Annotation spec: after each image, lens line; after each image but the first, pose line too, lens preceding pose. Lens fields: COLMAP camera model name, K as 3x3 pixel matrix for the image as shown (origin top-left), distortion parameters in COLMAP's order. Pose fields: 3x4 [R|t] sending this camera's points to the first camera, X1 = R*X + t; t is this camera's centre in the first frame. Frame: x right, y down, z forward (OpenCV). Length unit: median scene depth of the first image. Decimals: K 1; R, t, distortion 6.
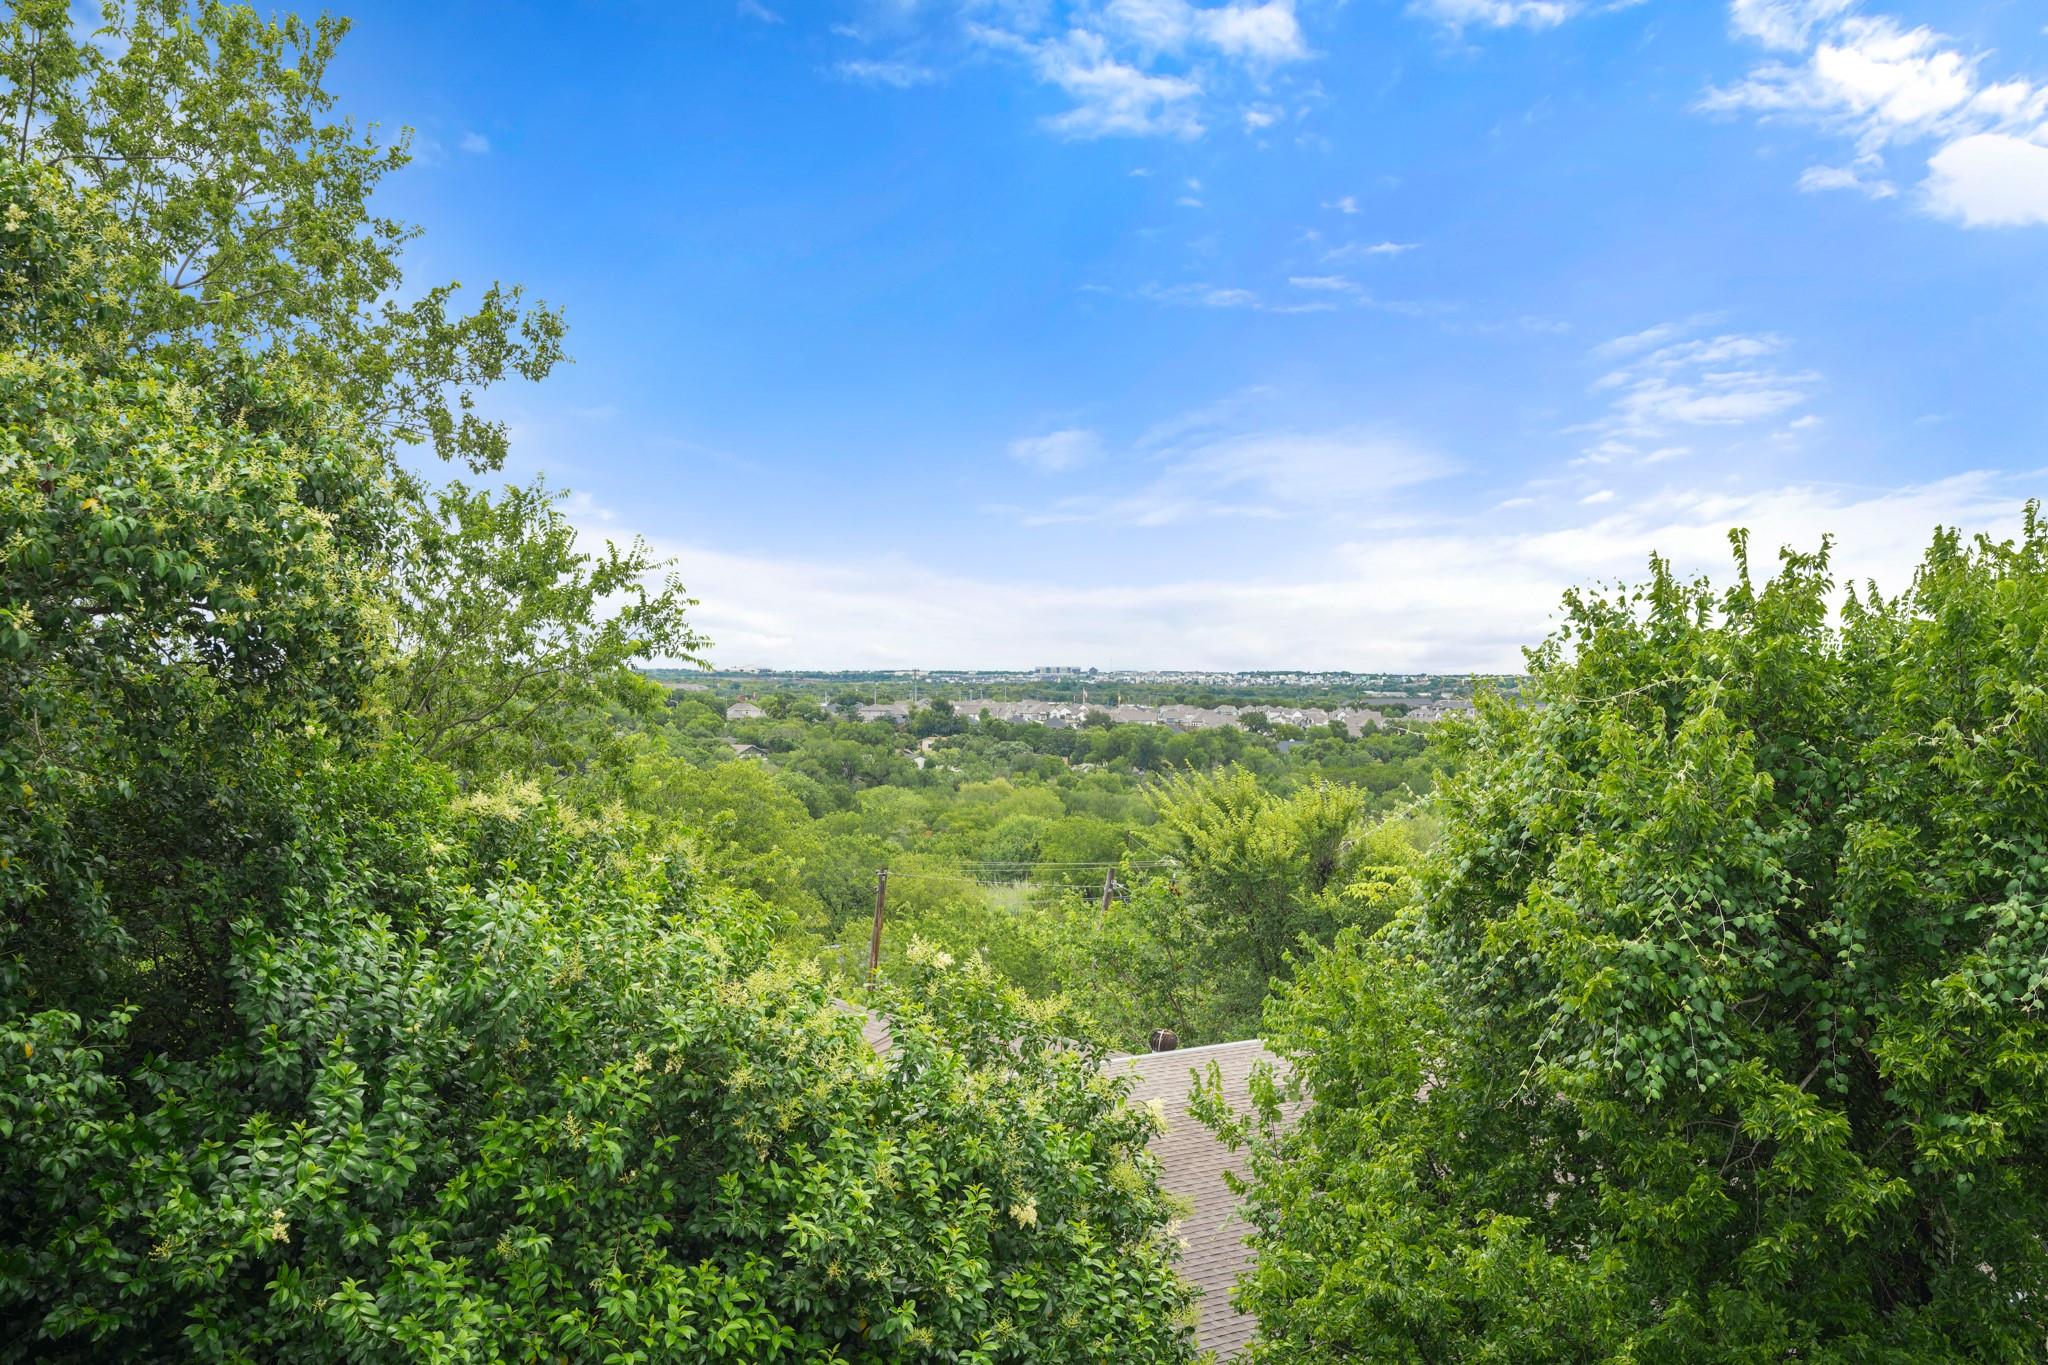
lens RADIAL K [[1911.9, 0, 1024.0], [0, 1911.9, 682.5], [0, 0, 1]] dist [0.066540, 0.024753]
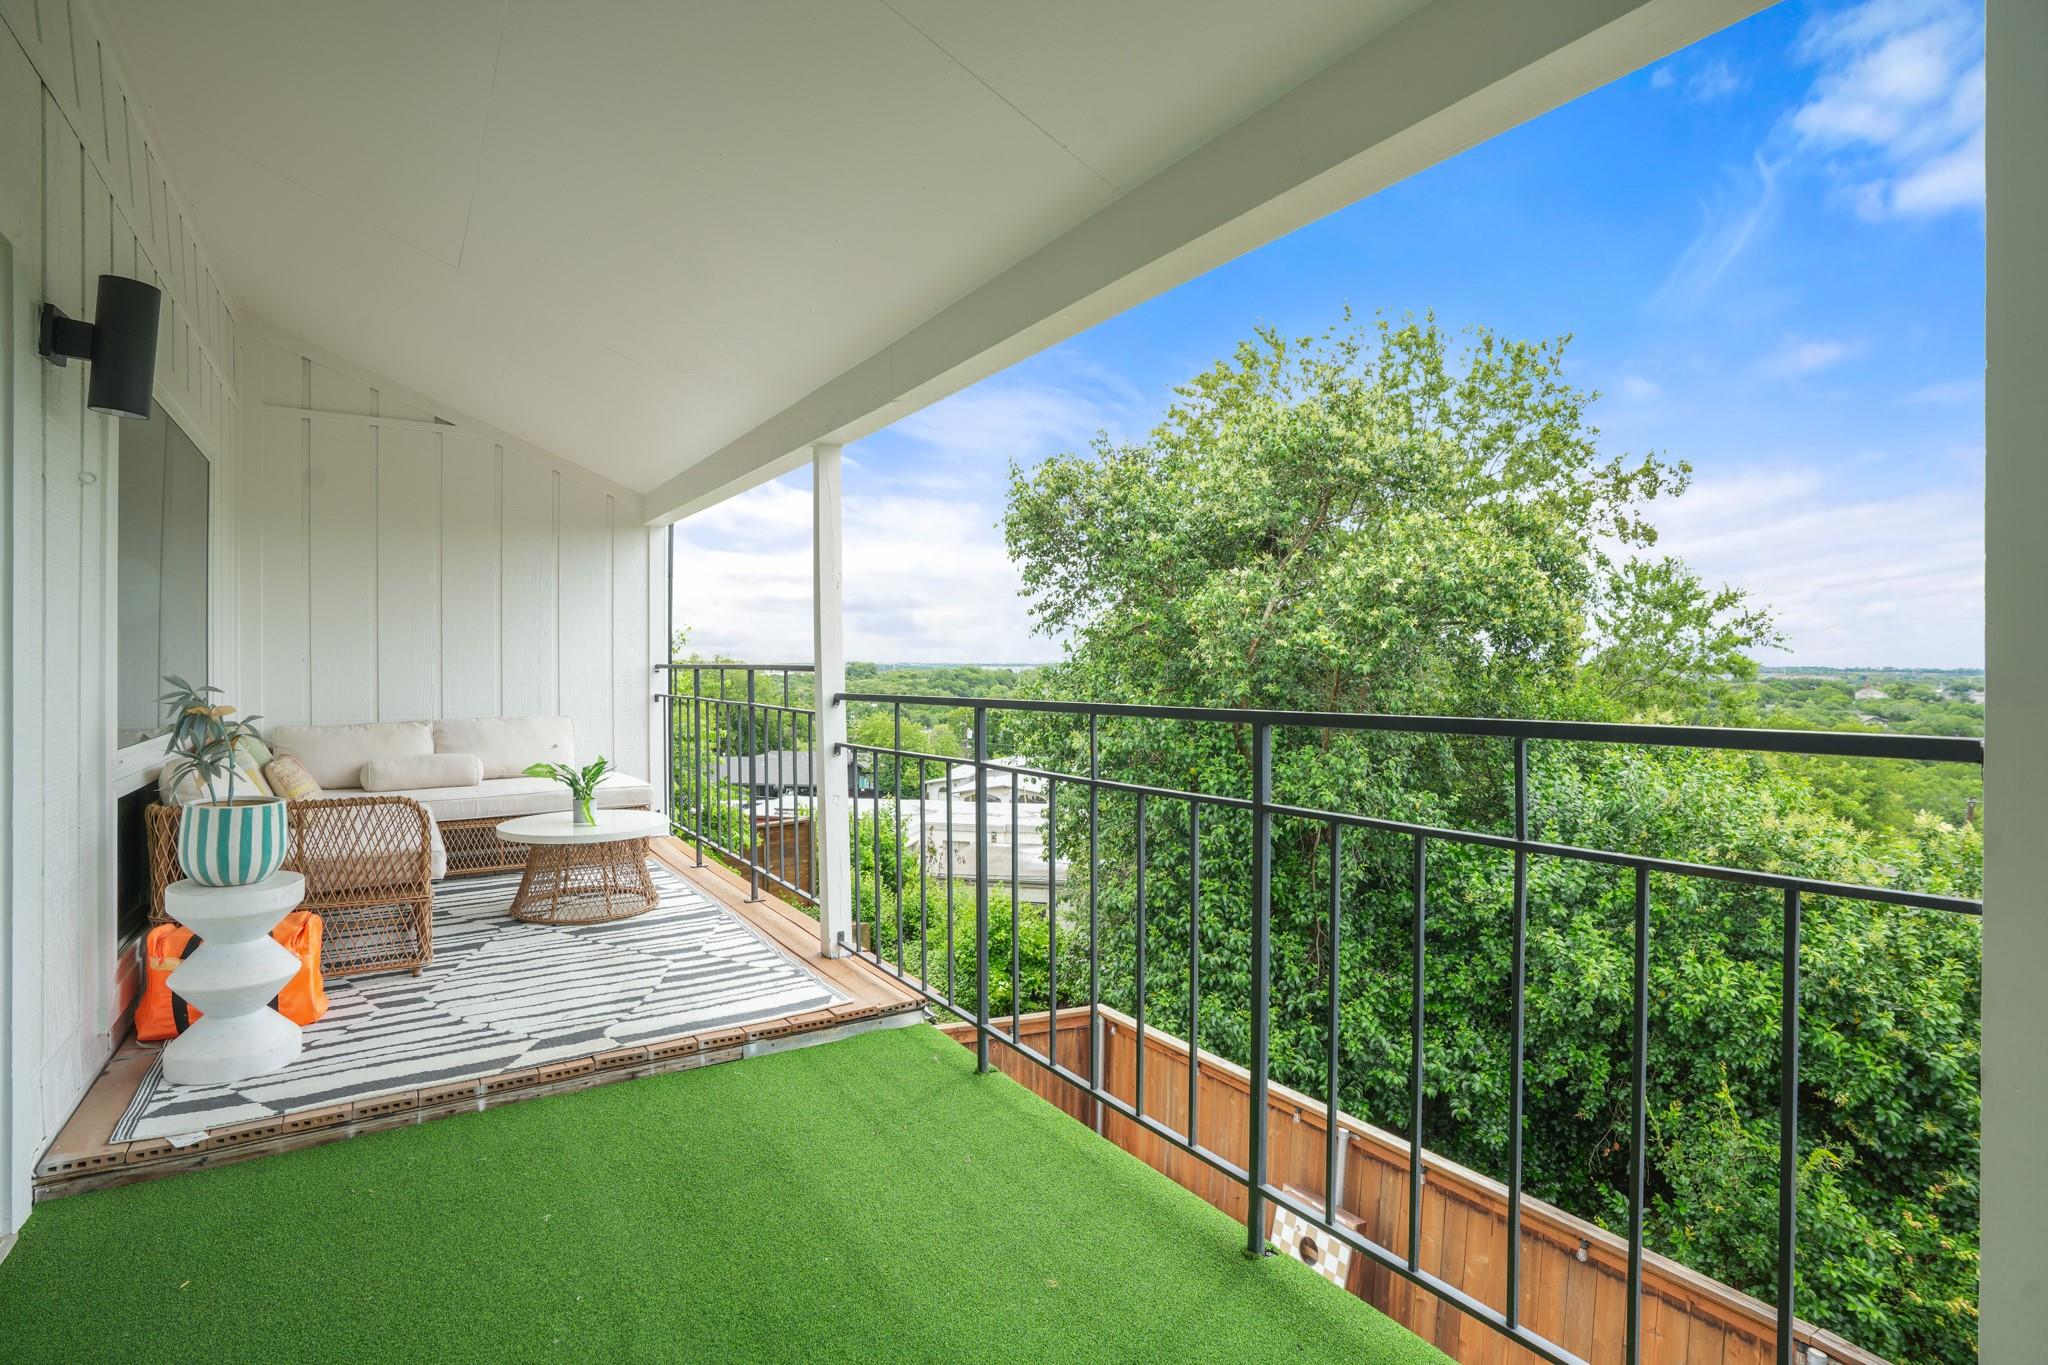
lens RADIAL K [[1003.7, 0, 1024.0], [0, 1003.7, 682.5], [0, 0, 1]] dist [-0.053769, 0.025176]
pose [[0.645600, 0.014124, -0.763545, 0.092193], [-0.009216, 0.999900, 0.010704, 0.024582], [0.763620, 0.000127, 0.645666, -0.131806]]
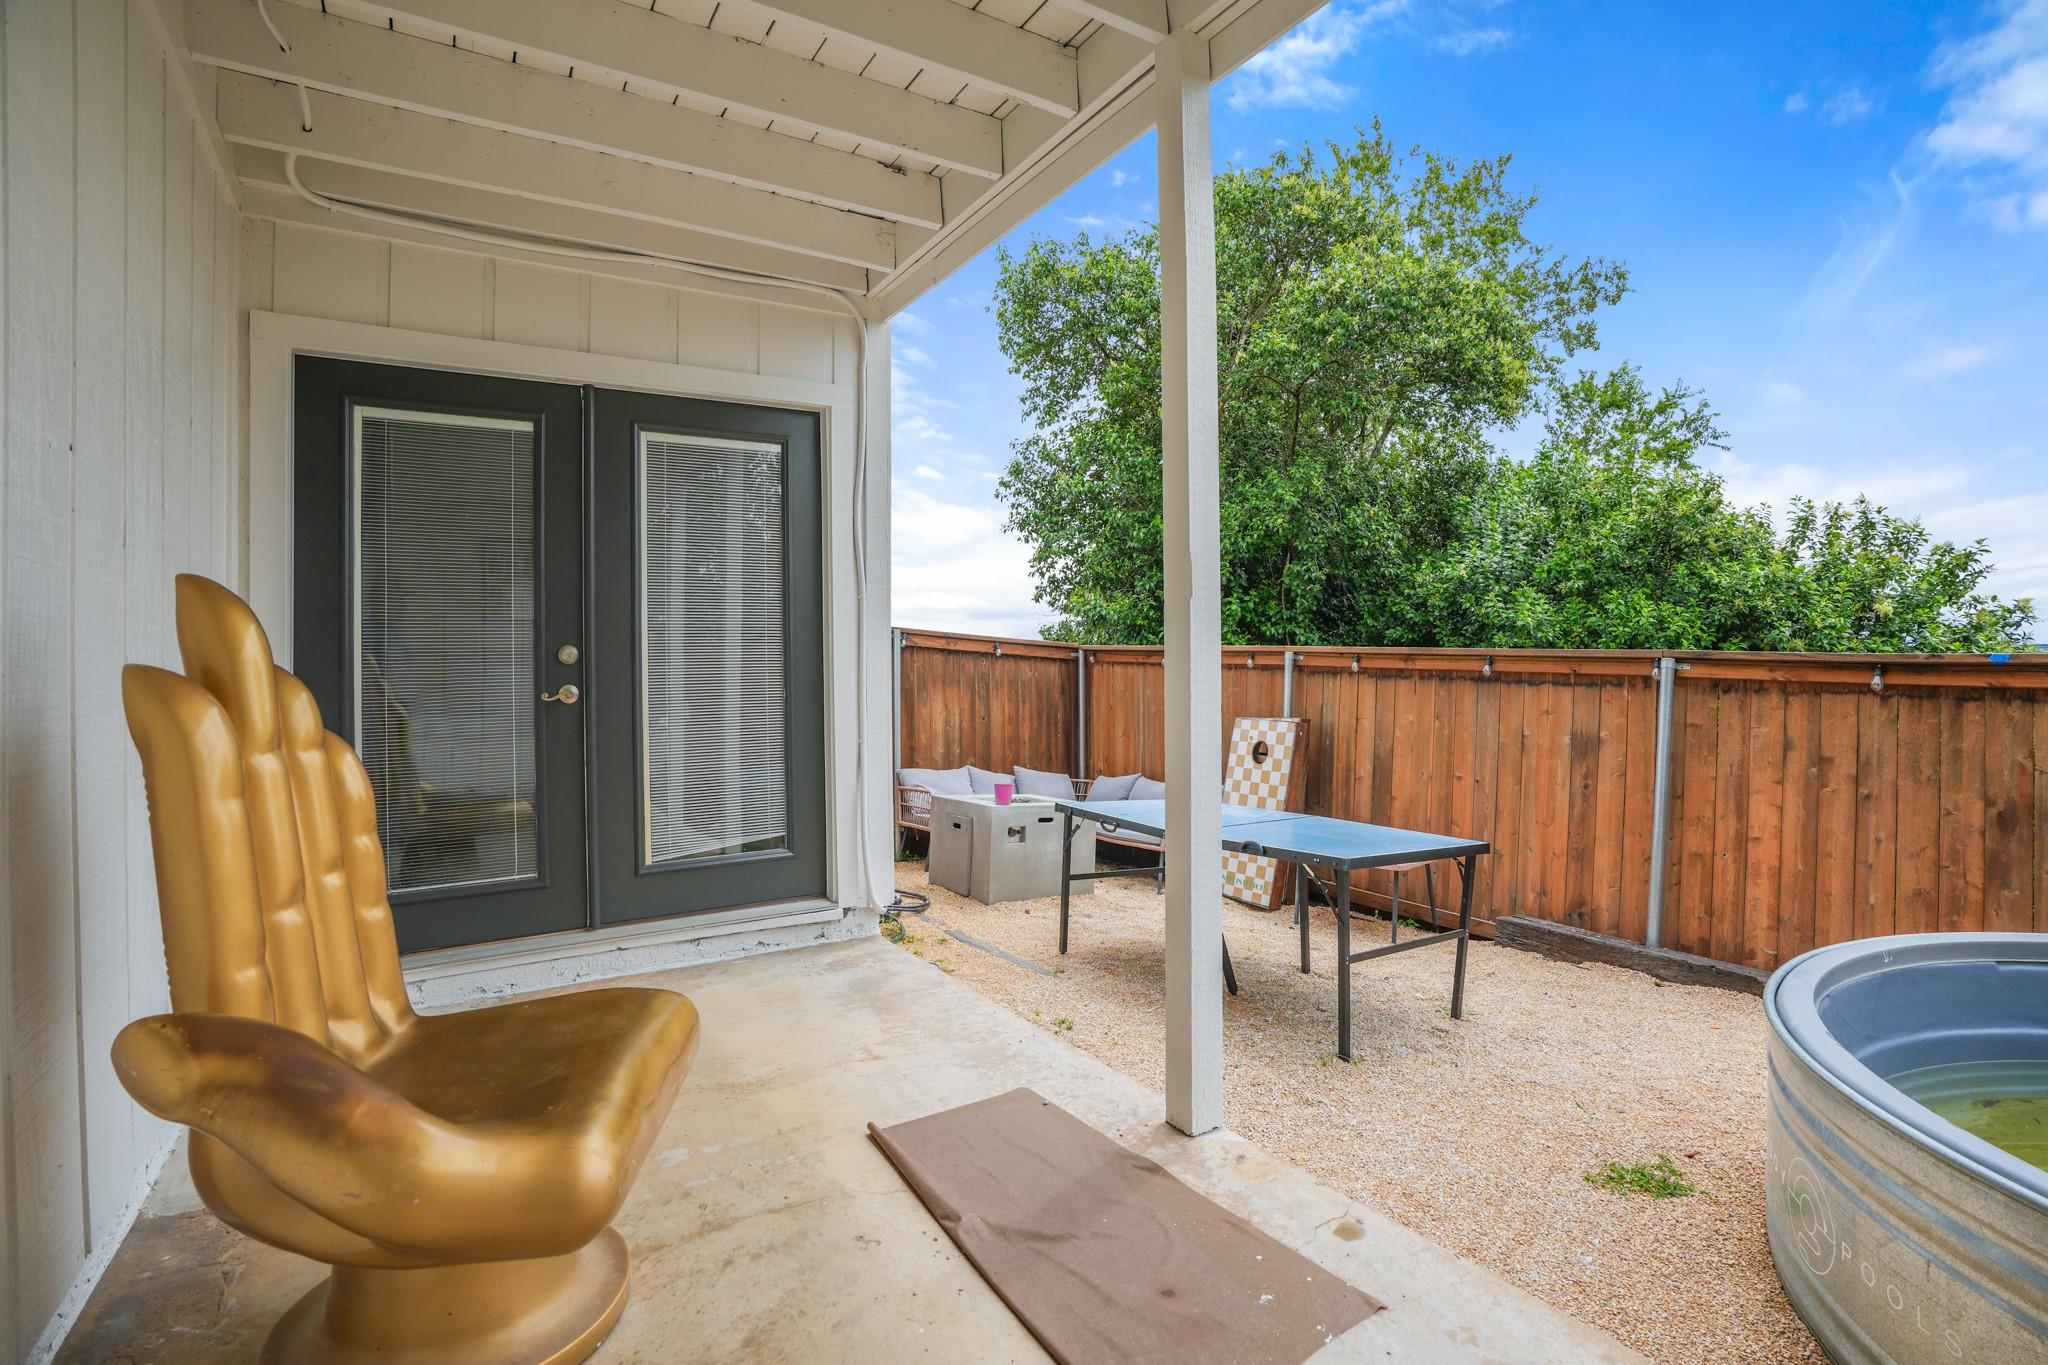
lens RADIAL K [[969.0, 0, 1013.7], [0, 969.0, 717.4], [0, 0, 1]] dist [-0.064551, 0.000476]
pose [[0.620209, -0.001954, -0.784434, 0.166660], [0.015377, 0.999835, 0.009668, 0.353508], [0.784286, -0.018059, 0.620137, -0.153477]]
